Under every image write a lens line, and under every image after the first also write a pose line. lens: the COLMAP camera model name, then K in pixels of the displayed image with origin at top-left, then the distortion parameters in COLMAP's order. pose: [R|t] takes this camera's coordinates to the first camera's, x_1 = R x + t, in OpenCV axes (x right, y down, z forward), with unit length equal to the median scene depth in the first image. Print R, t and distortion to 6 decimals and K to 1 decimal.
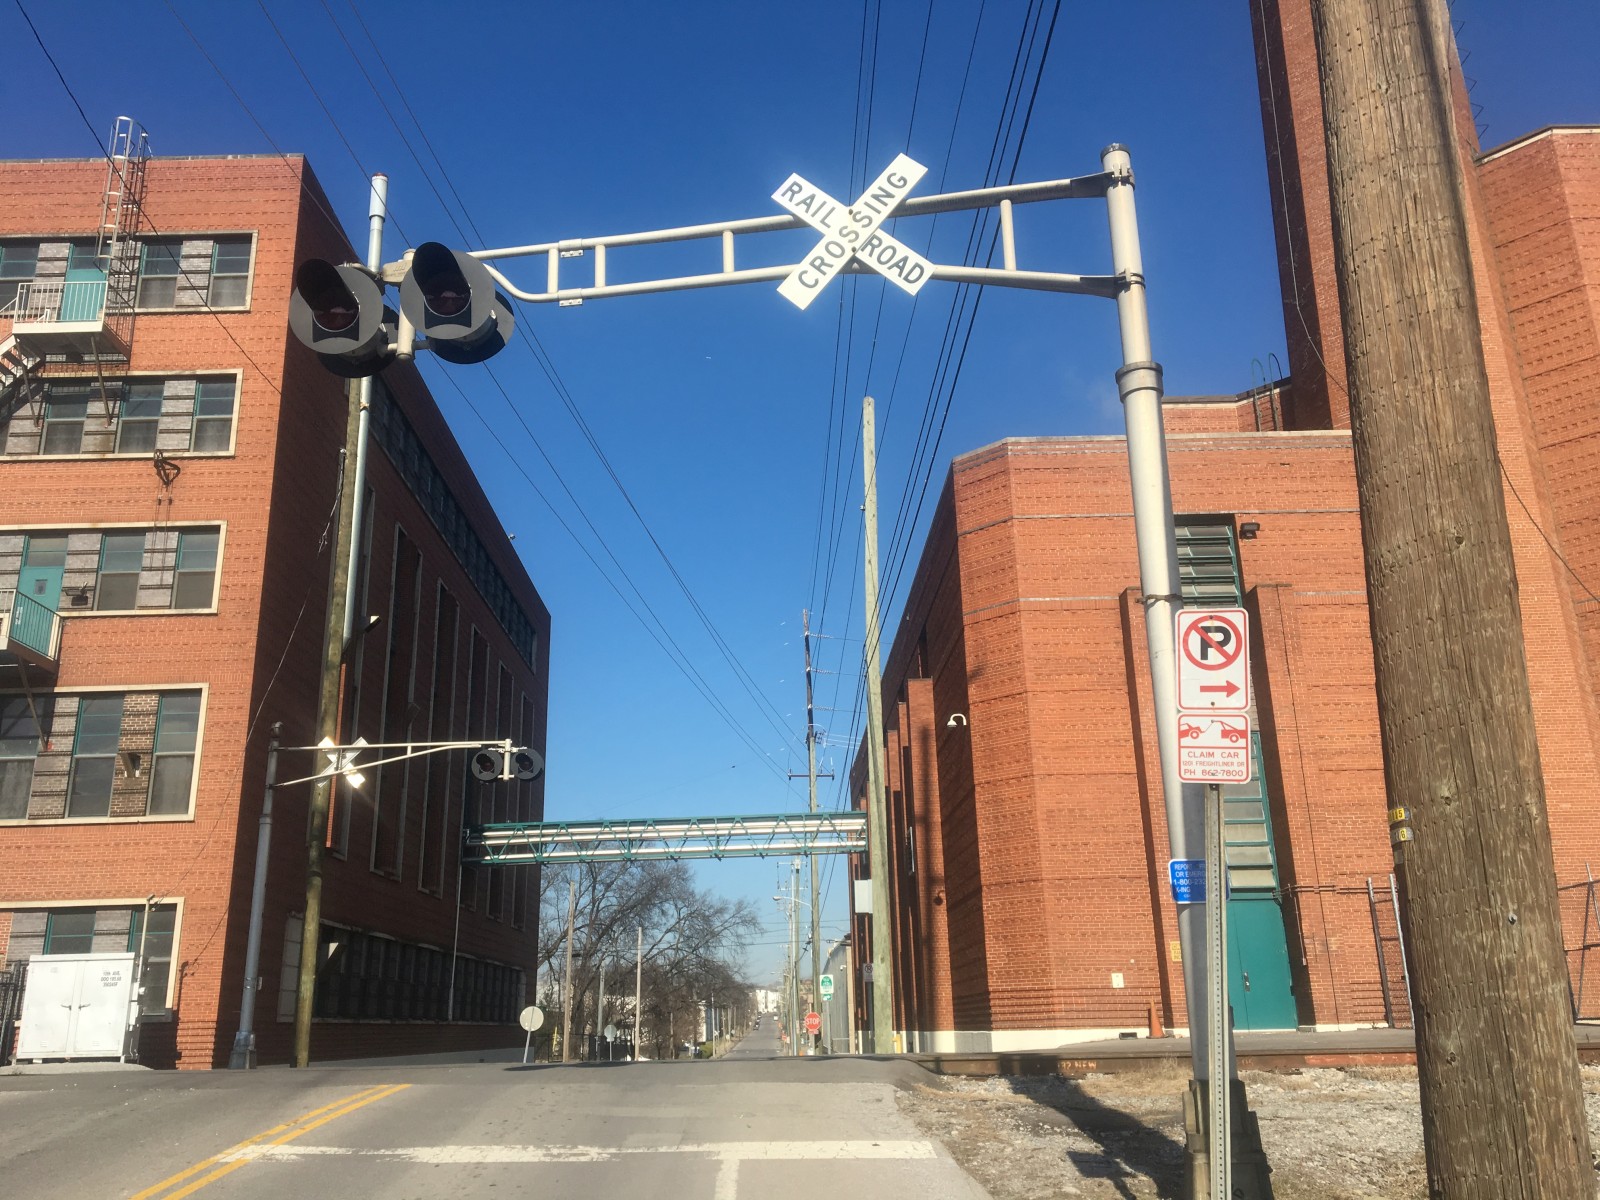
lens RADIAL K [[1487.9, 0, 805.2], [0, 1487.9, 539.8], [0, 0, 1]] dist [0.124746, -0.189389]
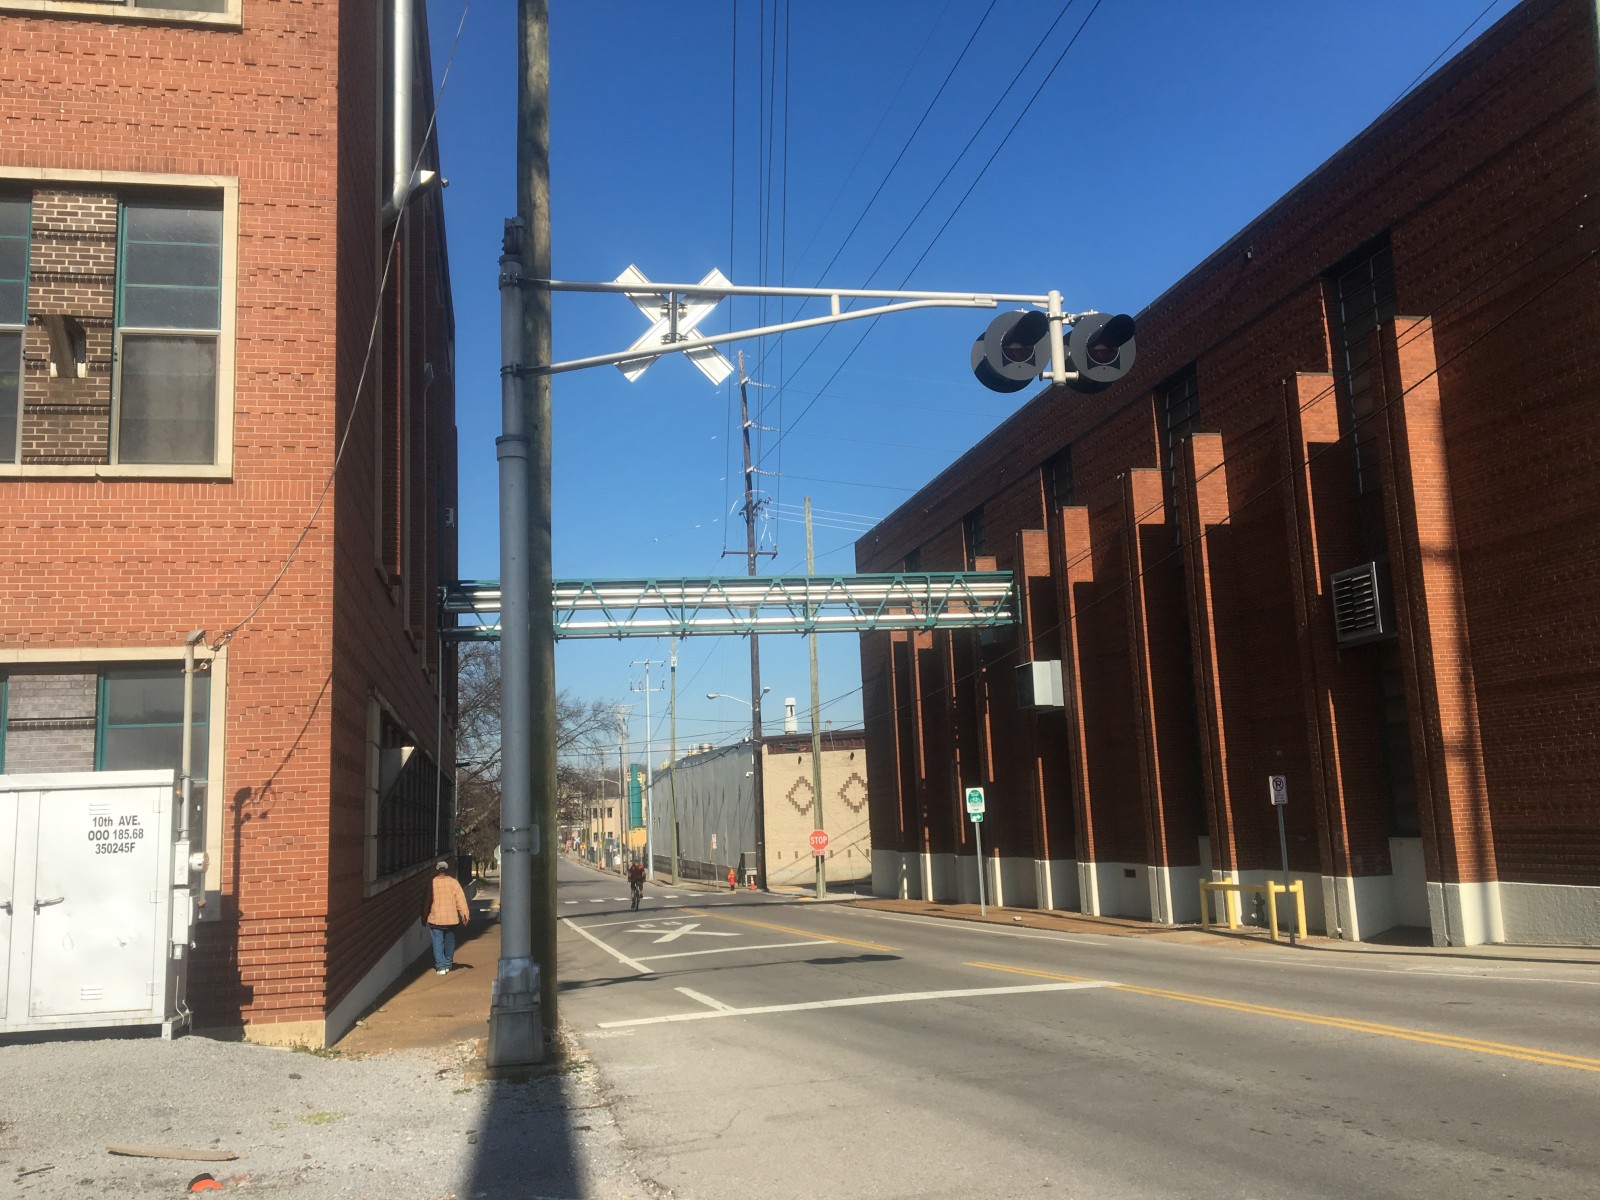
lens RADIAL K [[1420.7, 0, 776.0], [0, 1420.7, 598.4], [0, 0, 1]] dist [0.068025, -0.086519]
pose [[0.979699, 0.012815, 0.200064, -0.340202], [-0.044092, 0.987292, 0.152676, 0.153055], [-0.195566, -0.158398, 0.967814, 0.573647]]
